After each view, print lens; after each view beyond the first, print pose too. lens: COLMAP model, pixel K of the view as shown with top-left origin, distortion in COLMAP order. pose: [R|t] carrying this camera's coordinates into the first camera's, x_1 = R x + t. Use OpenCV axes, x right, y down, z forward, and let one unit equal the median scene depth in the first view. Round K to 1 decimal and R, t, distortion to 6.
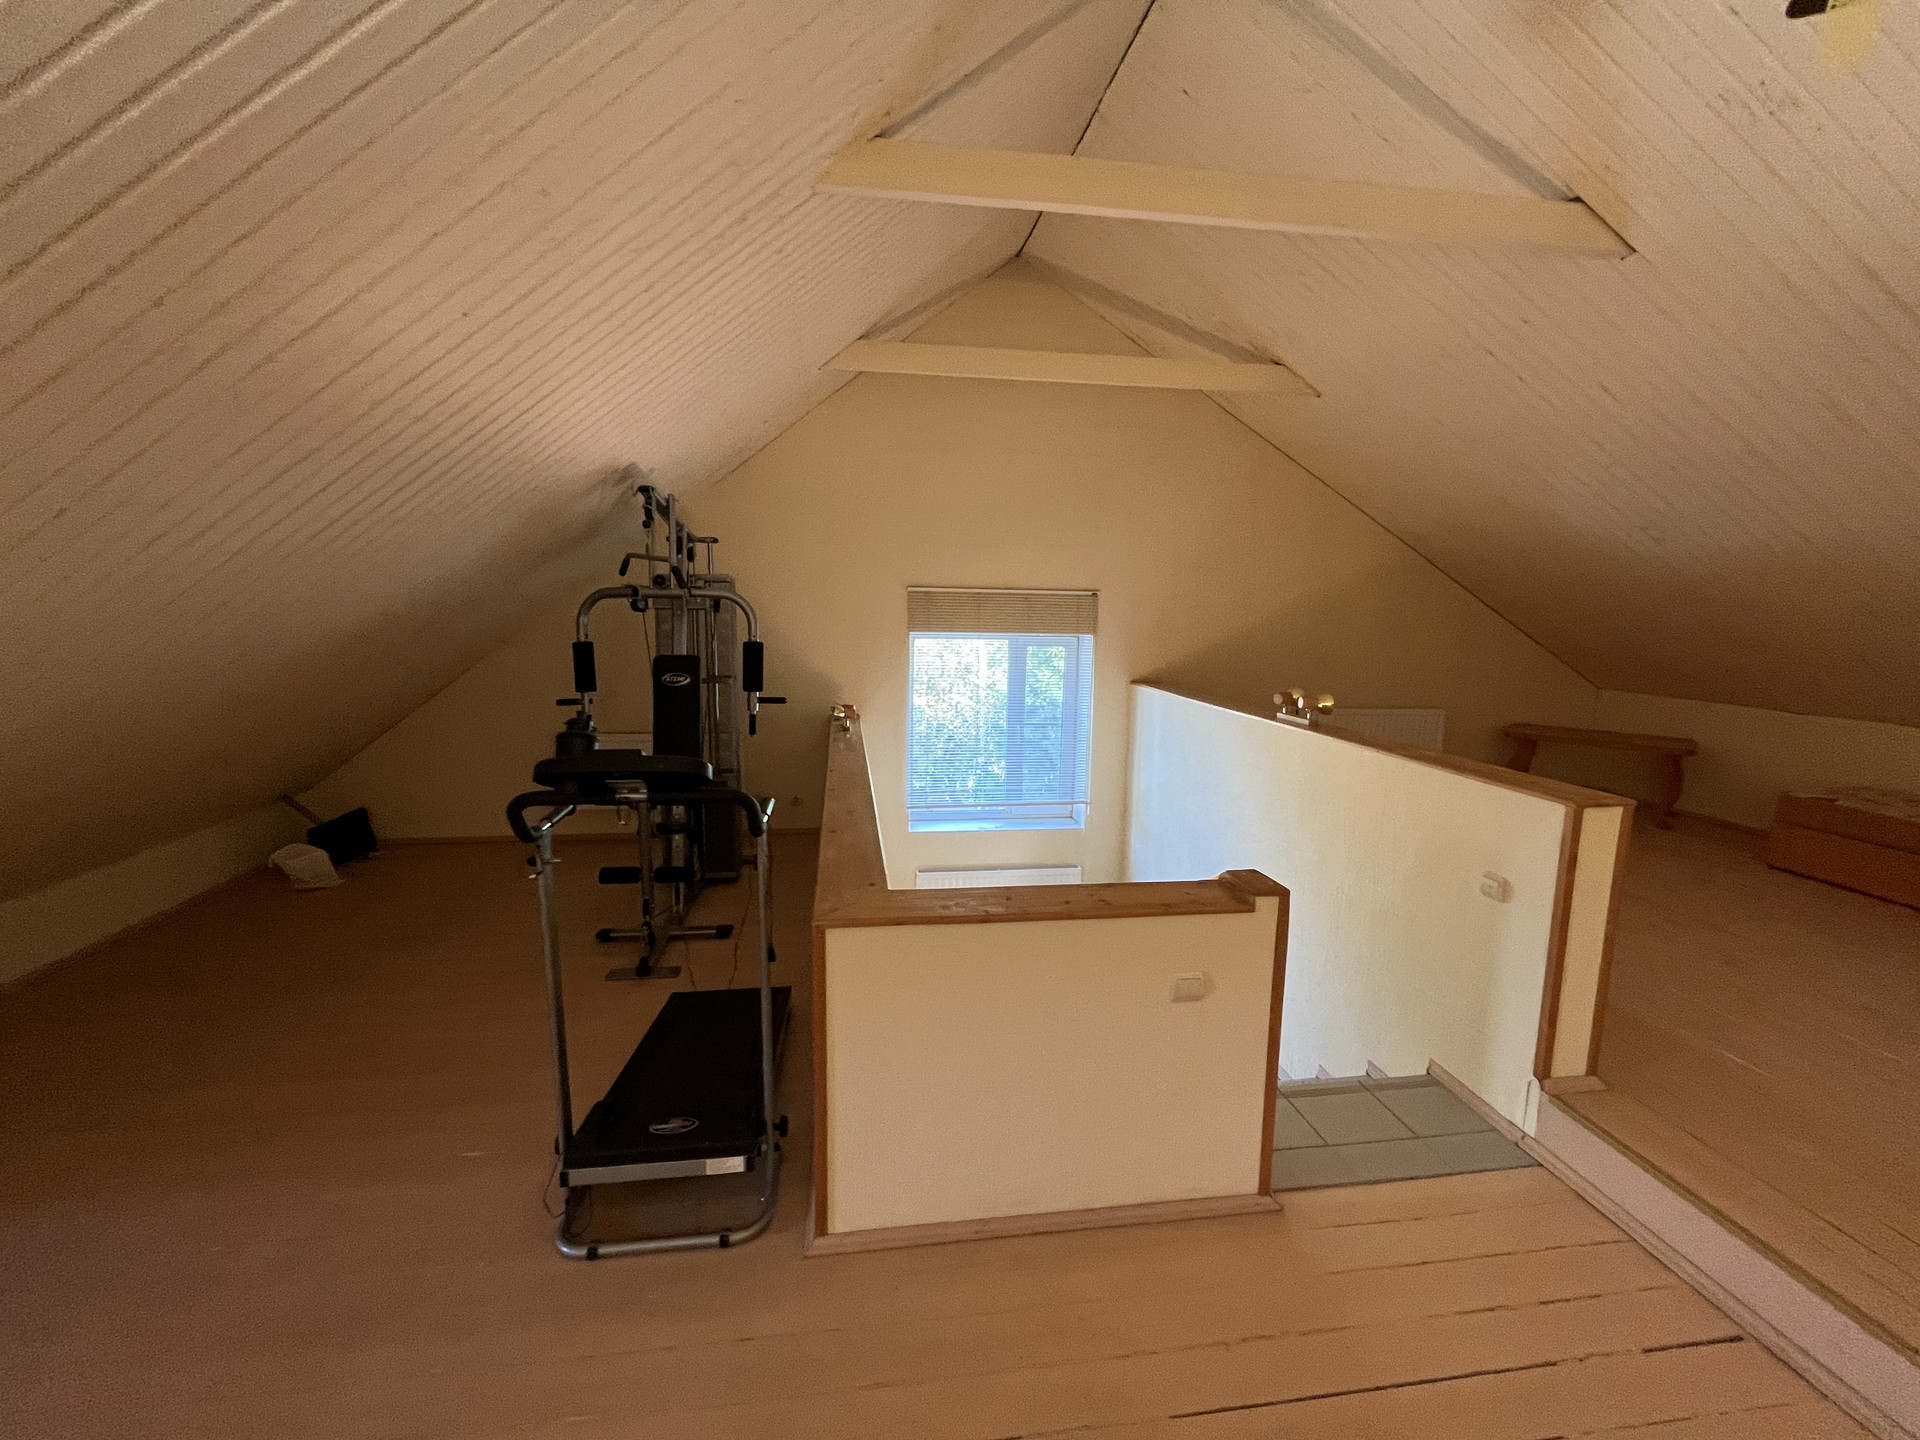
lens RADIAL K [[780.8, 0, 955.6], [0, 780.8, 720.9], [0, 0, 1]] dist [-0.004309, -0.000163]
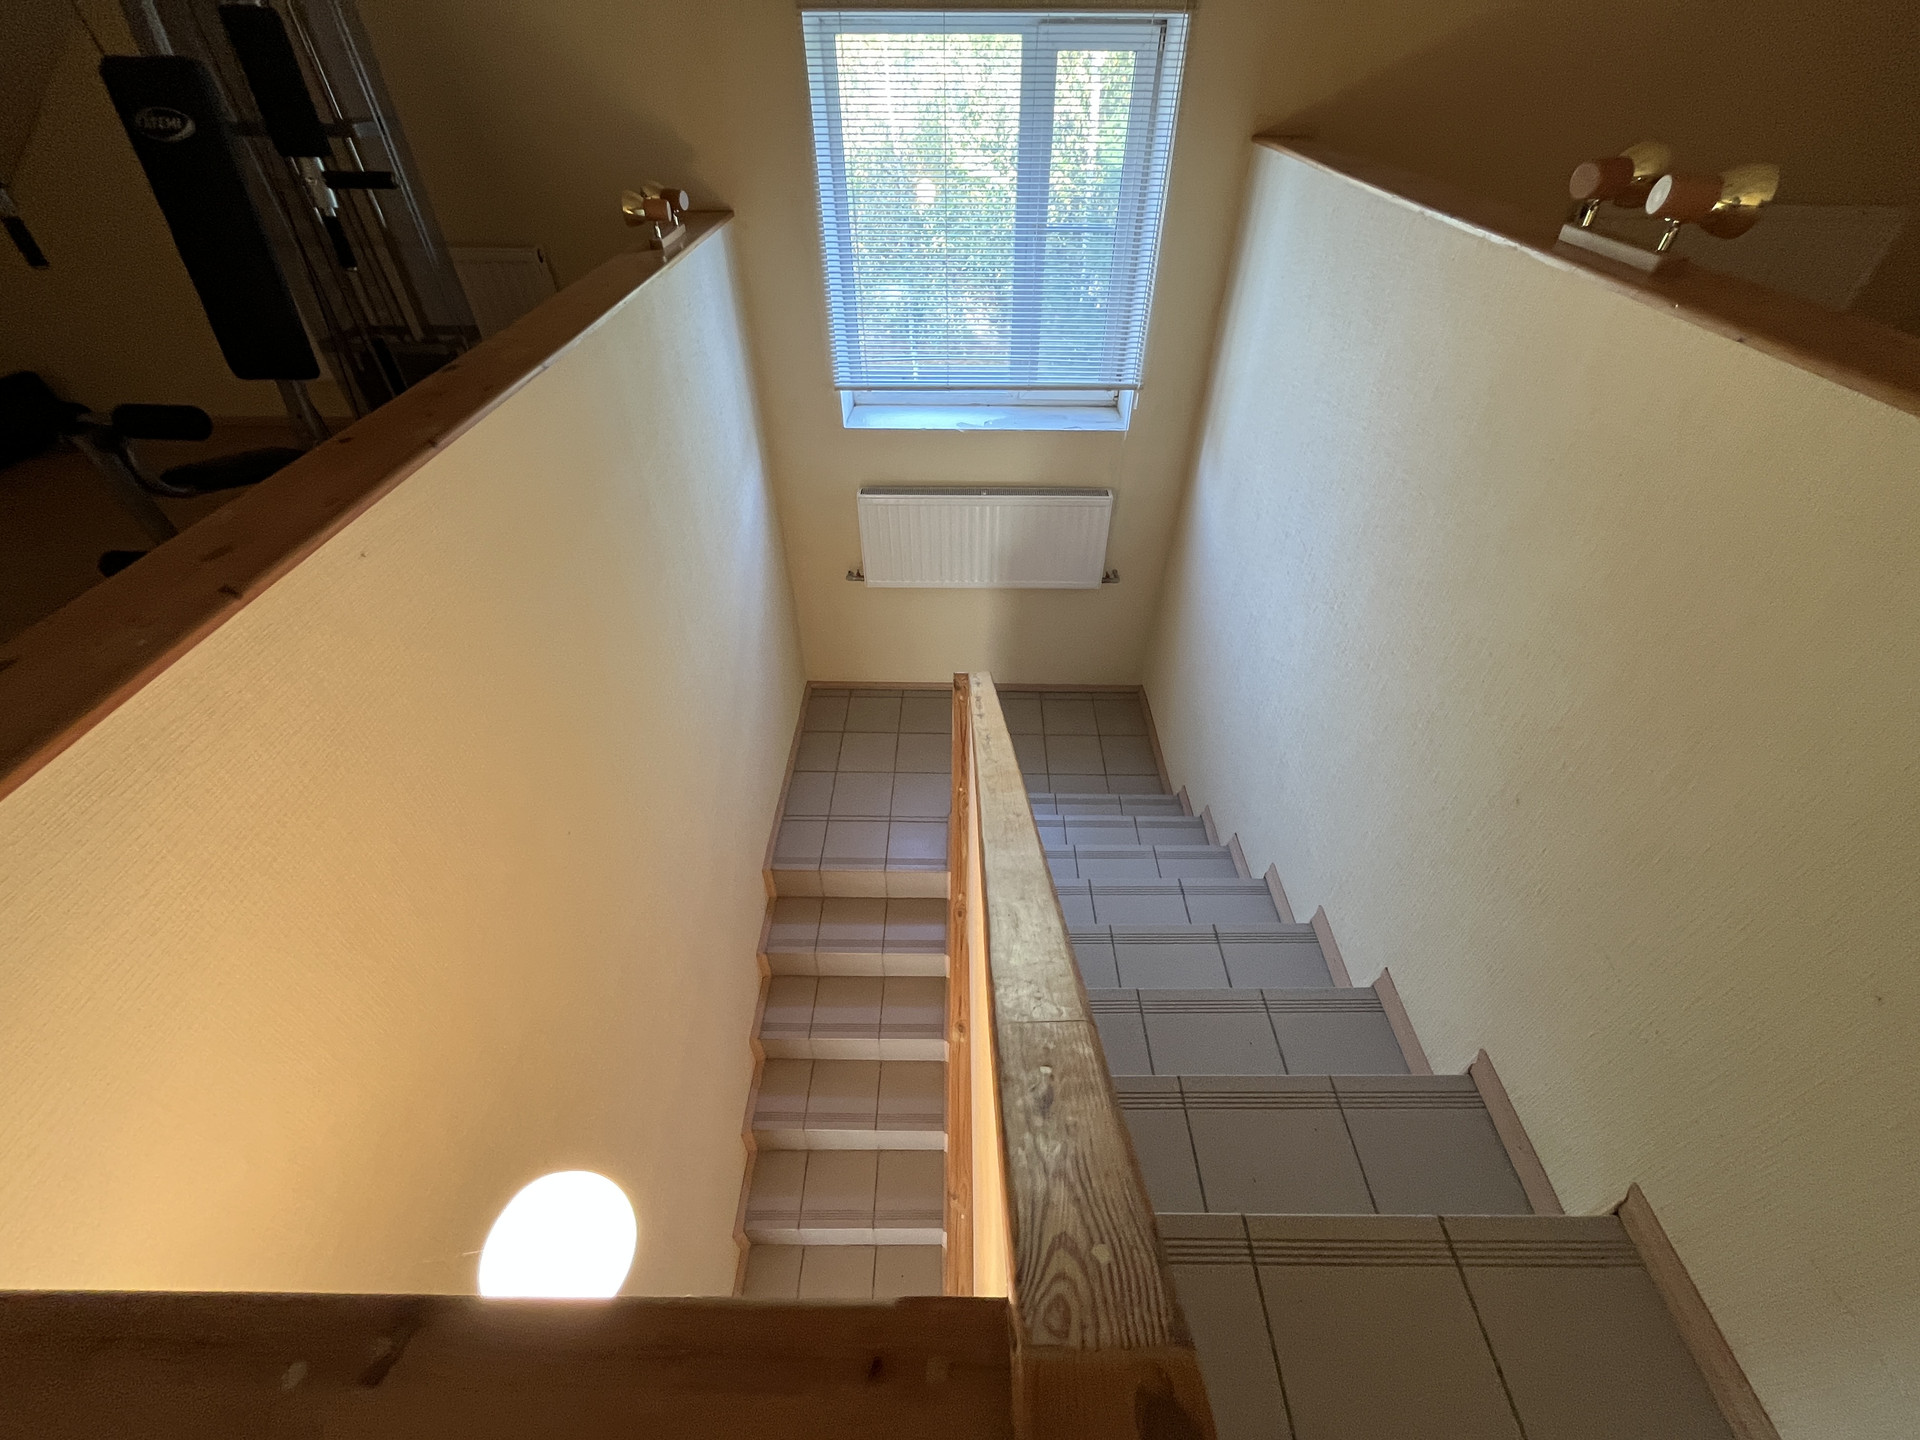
lens RADIAL K [[780.8, 0, 962.6], [0, 780.8, 723.3], [0, 0, 1]] dist [-0.004309, -0.000163]
pose [[0.990322, 0.082339, -0.111725, 0.188403], [-0.007137, 0.834150, 0.551492, -0.014745], [0.138605, -0.545357, 0.826664, 0.522484]]
